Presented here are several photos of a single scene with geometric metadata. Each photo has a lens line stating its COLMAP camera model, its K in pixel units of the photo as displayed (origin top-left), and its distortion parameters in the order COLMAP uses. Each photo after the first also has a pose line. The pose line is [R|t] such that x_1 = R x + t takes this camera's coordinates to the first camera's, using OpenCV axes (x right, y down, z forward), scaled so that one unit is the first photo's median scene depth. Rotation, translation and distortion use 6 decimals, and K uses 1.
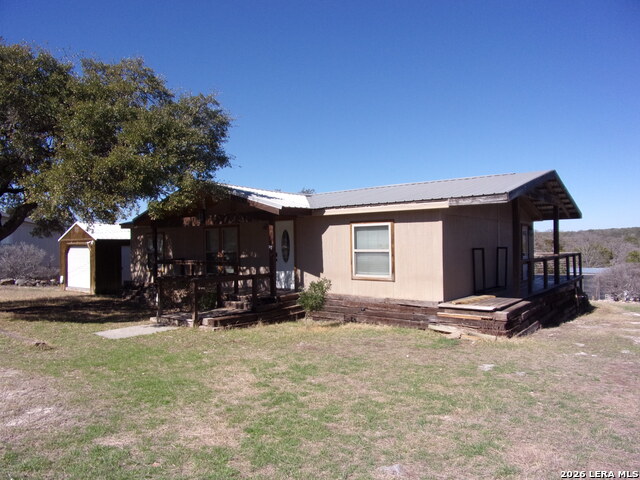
lens RADIAL K [[458.0, 0, 320.0], [0, 458.0, 240.0], [0, 0, 1]] dist [-0.023340, -0.001057]
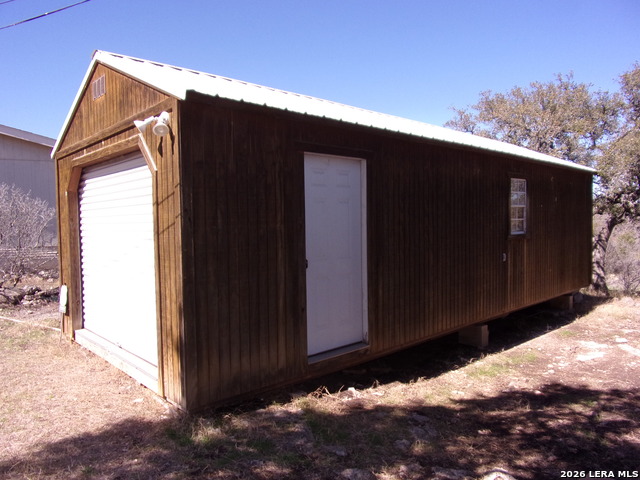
lens RADIAL K [[458.0, 0, 320.0], [0, 458.0, 240.0], [0, 0, 1]] dist [-0.023340, -0.001057]
pose [[0.986758, 0.008104, -0.161998, -0.783281], [0.000649, 0.998546, 0.053901, 0.078709], [0.162199, -0.053293, 0.985318, 1.587772]]
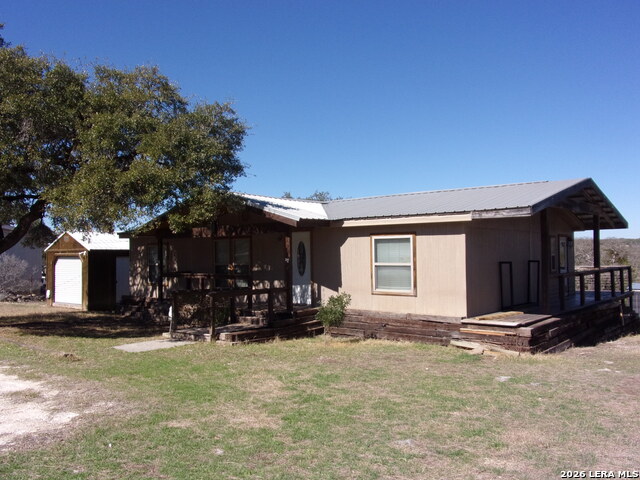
lens RADIAL K [[552.7, 0, 320.0], [0, 552.7, 240.0], [0, 0, 1]] dist [-0.001636, -0.001193]
pose [[0.999725, 0.001885, -0.023371, -0.012960], [-0.002240, 0.999883, -0.015153, -0.009707], [0.023339, 0.015201, 0.999612, -0.167866]]
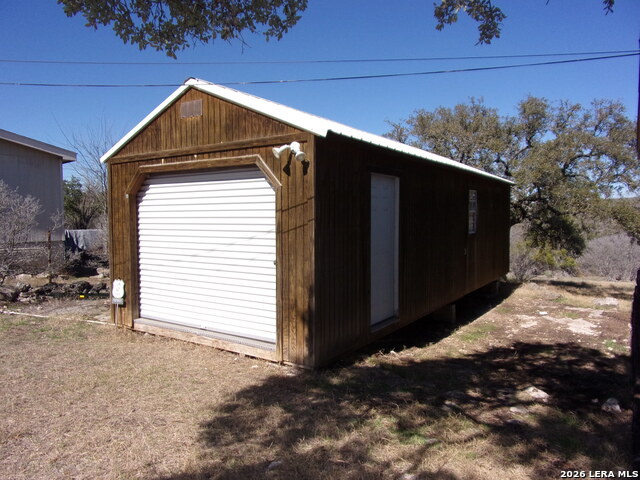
lens RADIAL K [[458.0, 0, 320.0], [0, 458.0, 240.0], [0, 0, 1]] dist [-0.023340, -0.001057]
pose [[0.997327, 0.009720, 0.072417, -0.957660], [-0.014212, 0.997989, 0.061776, 0.069580], [-0.071671, -0.062640, 0.995459, 1.456823]]
